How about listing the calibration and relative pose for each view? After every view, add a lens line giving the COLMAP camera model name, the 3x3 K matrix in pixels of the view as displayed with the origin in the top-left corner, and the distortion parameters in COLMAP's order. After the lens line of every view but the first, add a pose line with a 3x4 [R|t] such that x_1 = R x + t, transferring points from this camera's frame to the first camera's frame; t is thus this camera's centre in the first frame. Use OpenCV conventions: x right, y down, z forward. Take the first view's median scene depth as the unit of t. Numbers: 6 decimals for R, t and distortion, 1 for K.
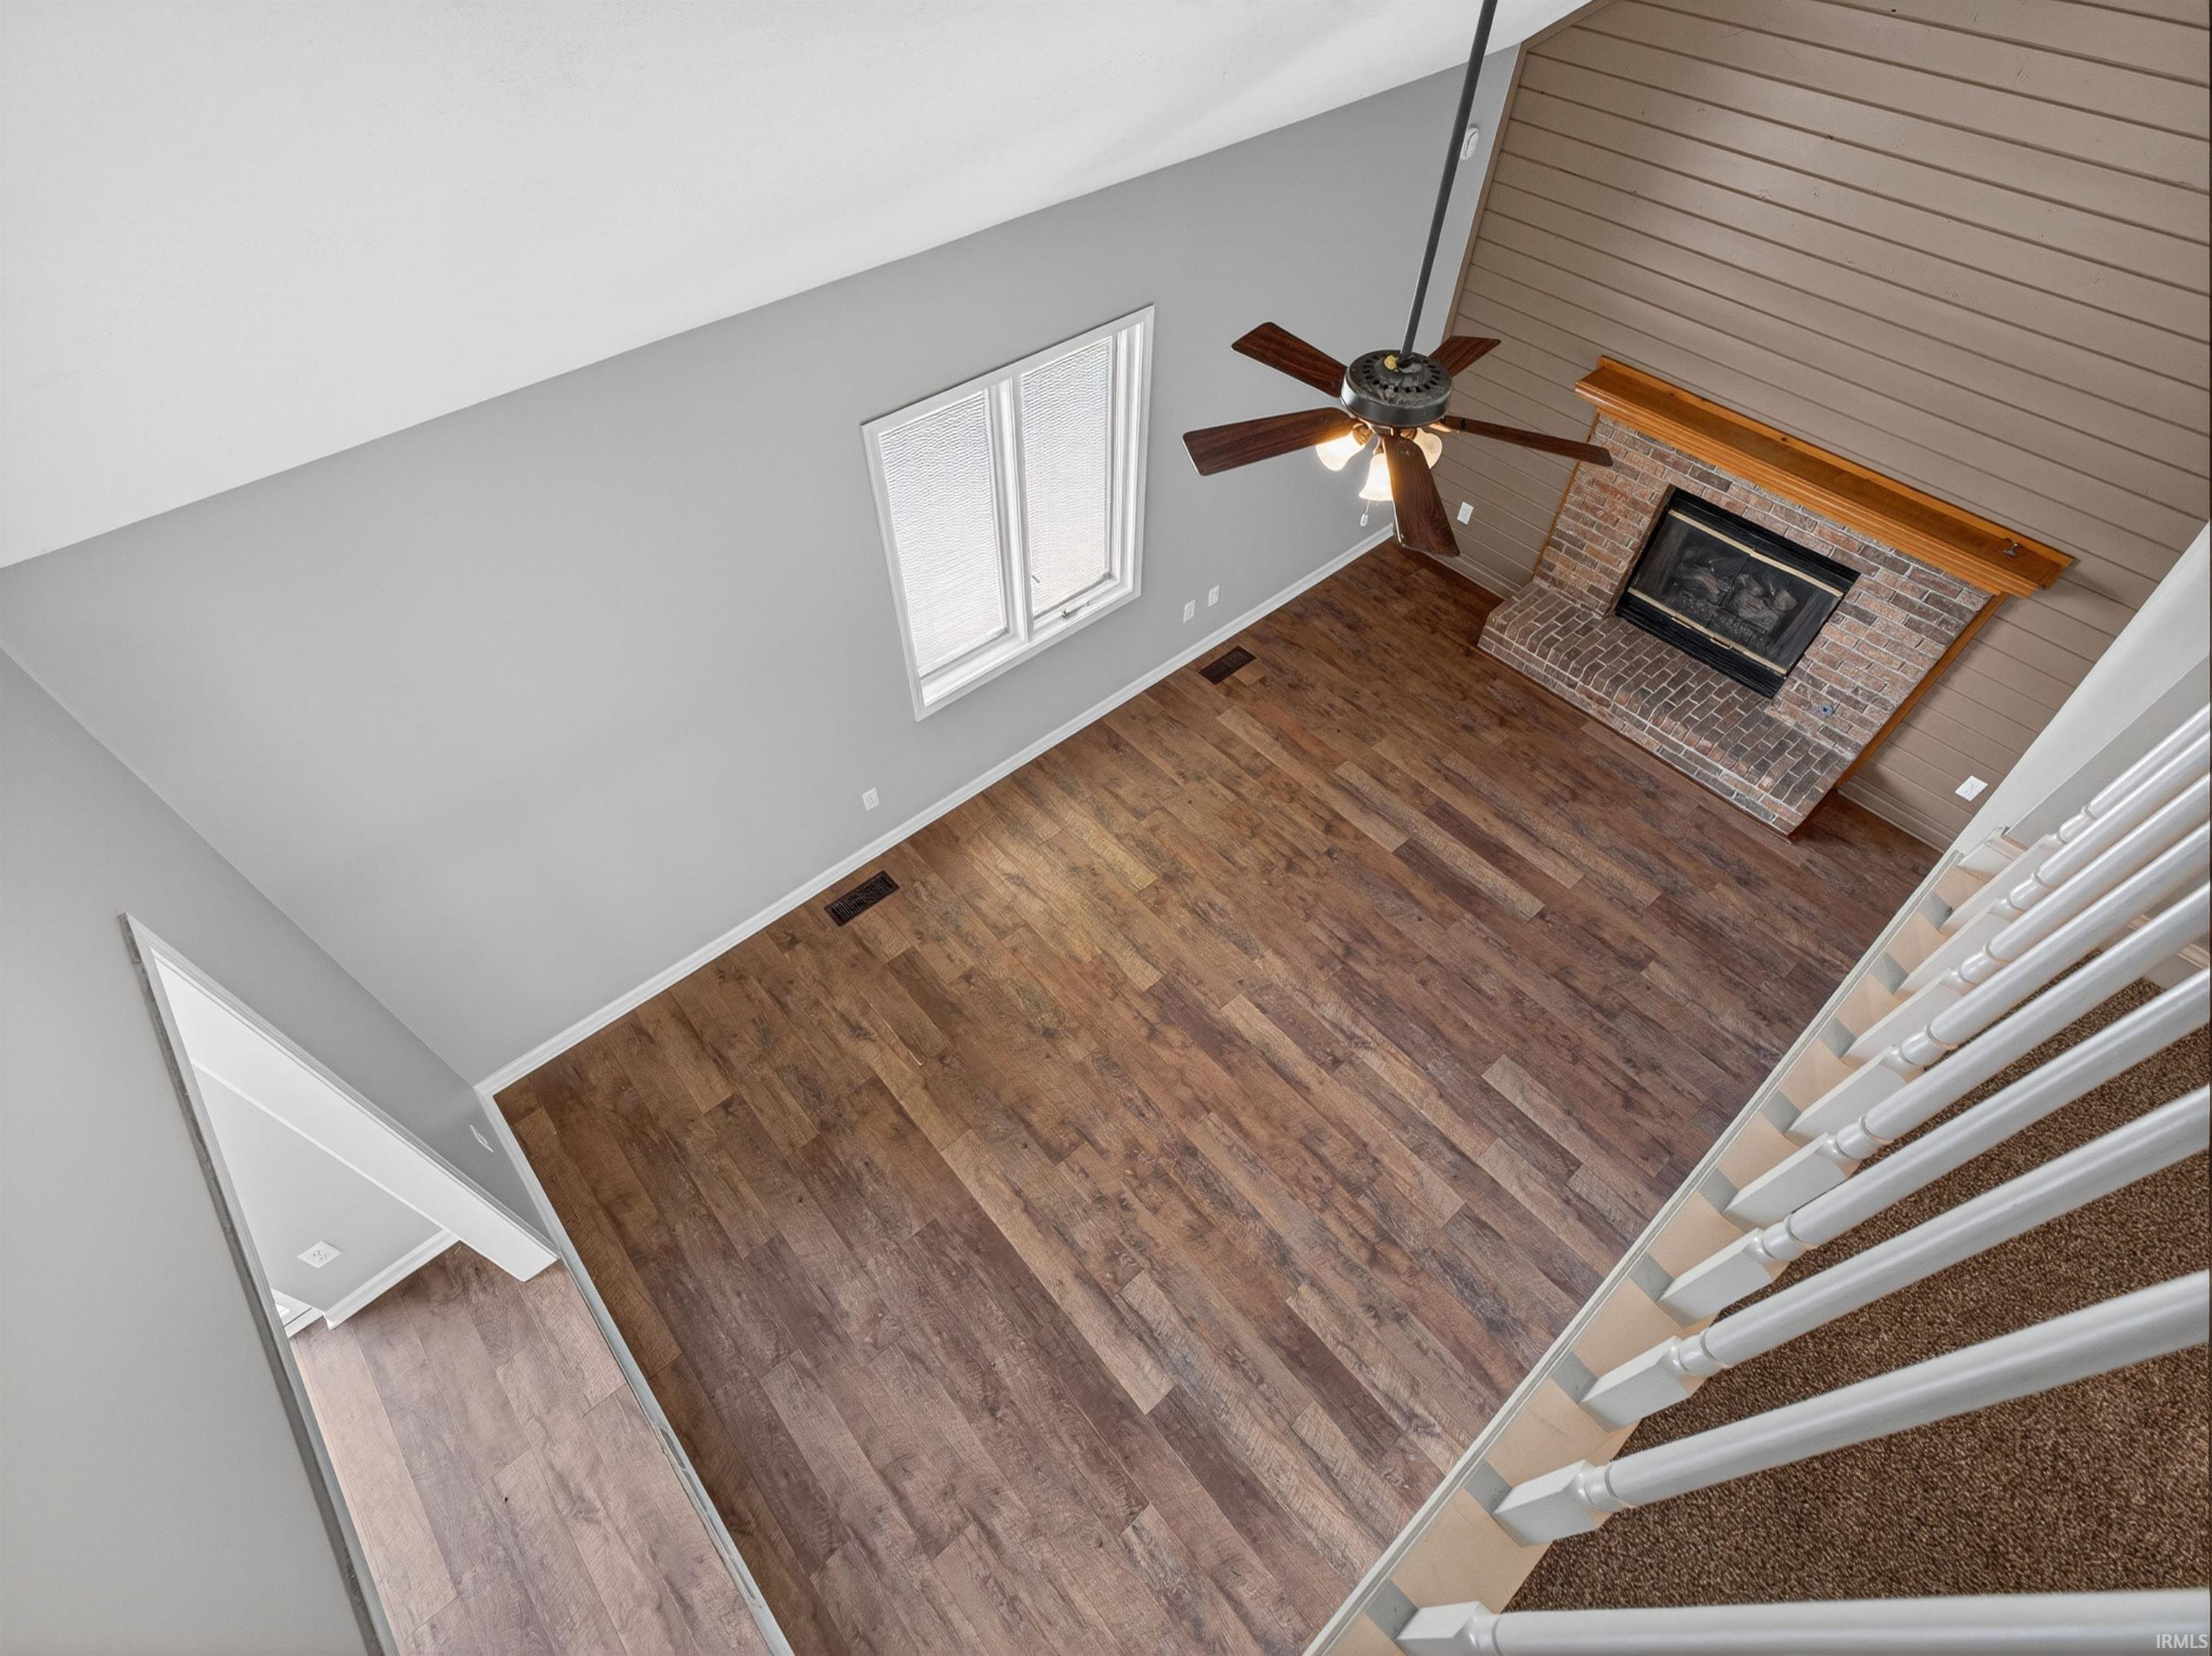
lens RADIAL K [[1044.2, 0, 1096.2], [0, 1044.2, 839.4], [0, 0, 1]] dist [0.001389, 0.000909]
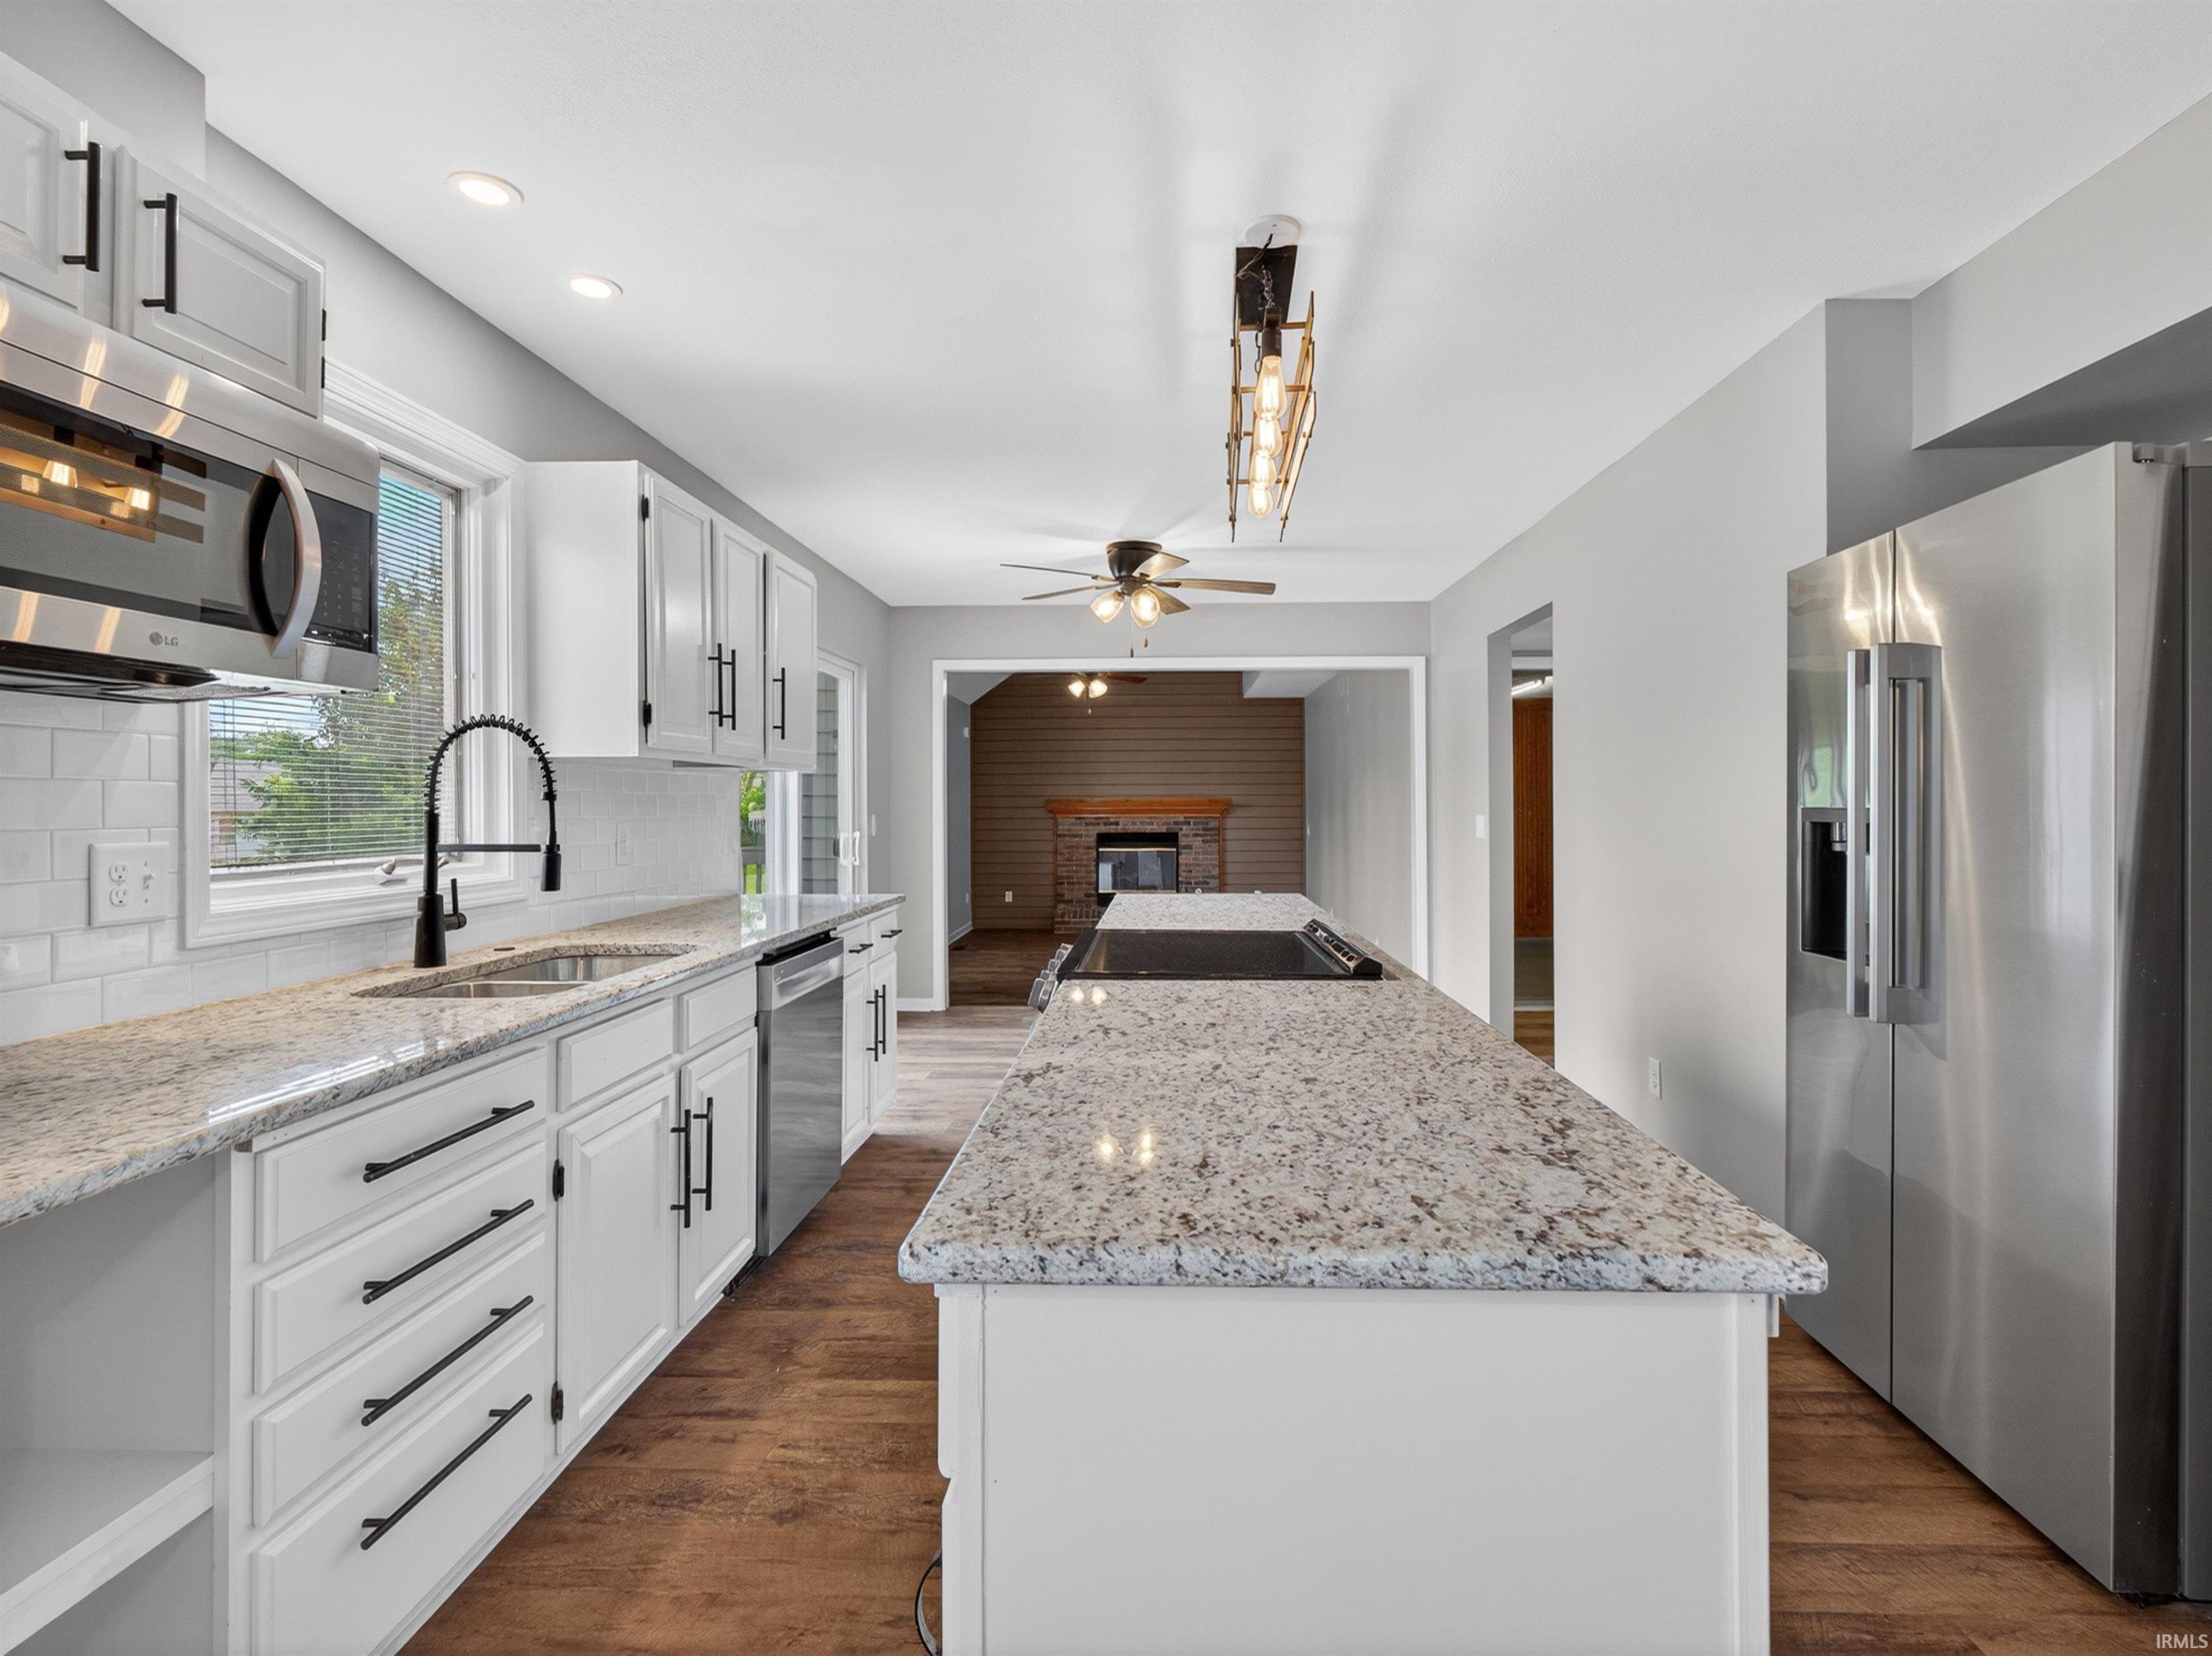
lens RADIAL K [[1070.3, 0, 1106.5], [0, 1070.3, 814.6], [0, 0, 1]] dist [-0.000960, 0.000340]
pose [[0.703748, -0.014074, 0.710310, -1.277302], [0.561412, 0.623719, -0.543867, 1.067735], [-0.435379, 0.781522, 0.446842, -0.124761]]
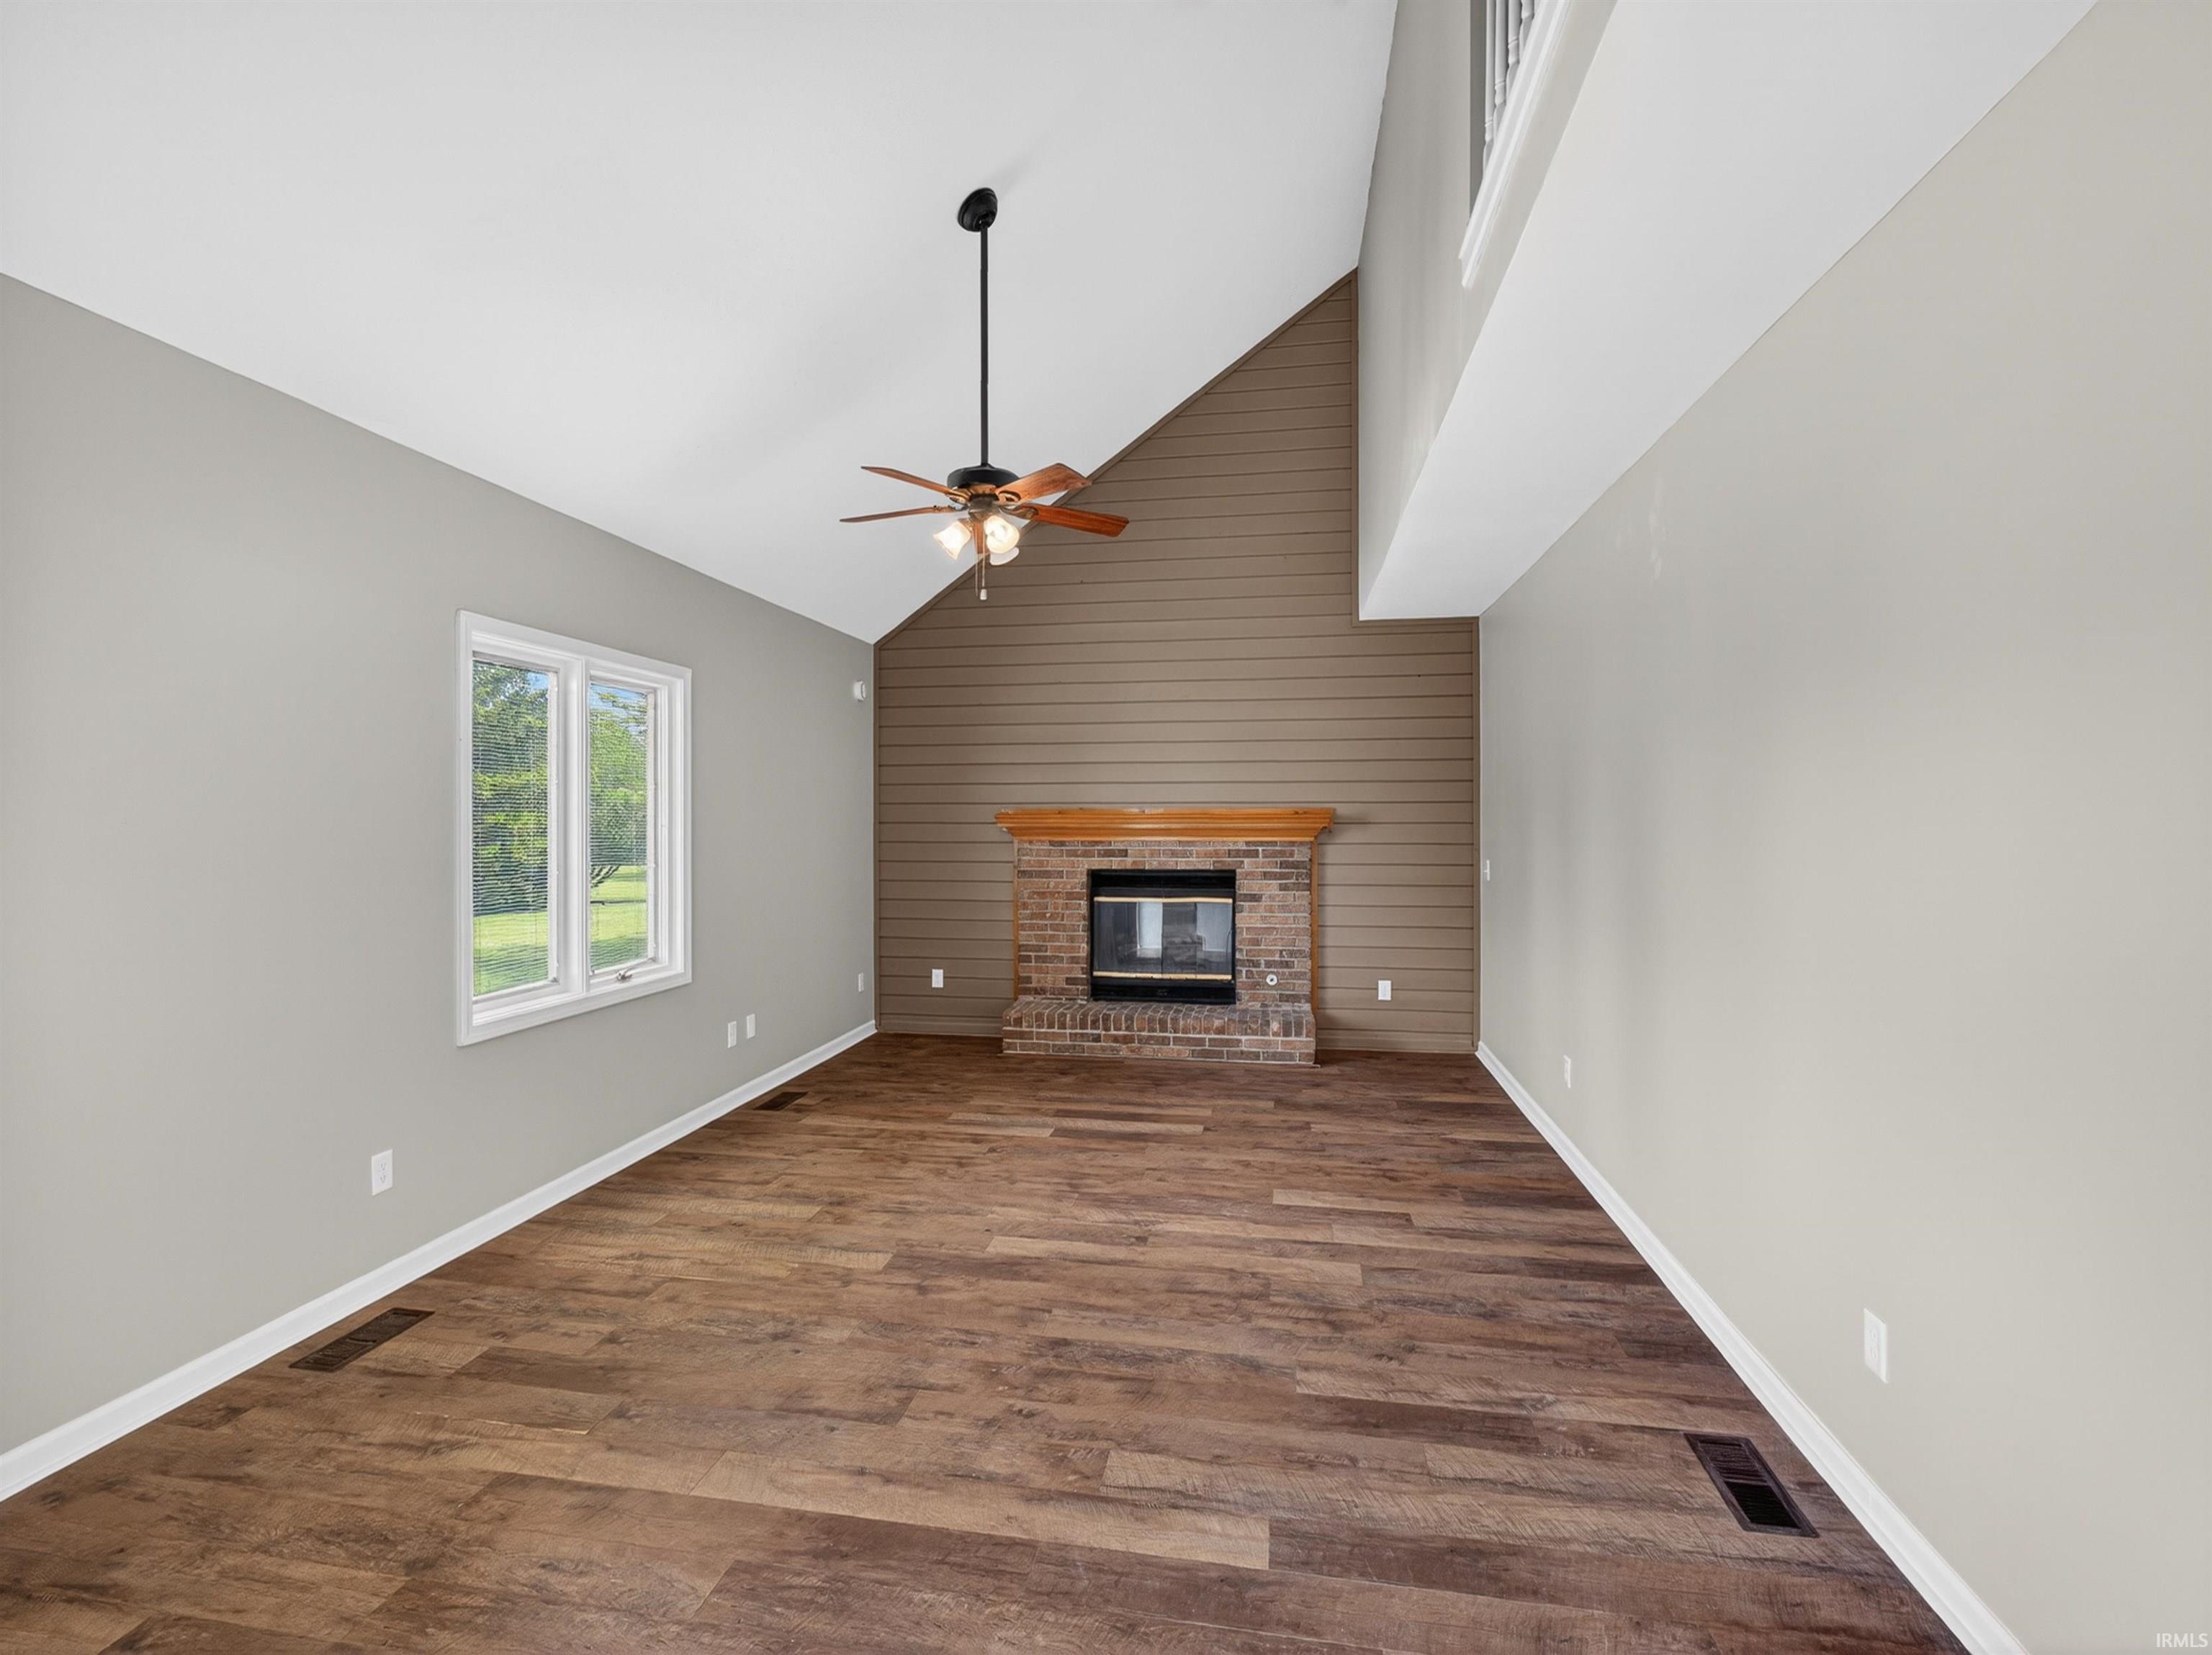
lens RADIAL K [[1044.1, 0, 1096.2], [0, 1044.1, 838.9], [0, 0, 1]] dist [0.001389, 0.000909]
pose [[0.777763, -0.018022, 0.628299, -0.290140], [0.495417, 0.632766, -0.595120, 0.465215], [-0.386842, 0.774133, 0.501070, 0.356019]]
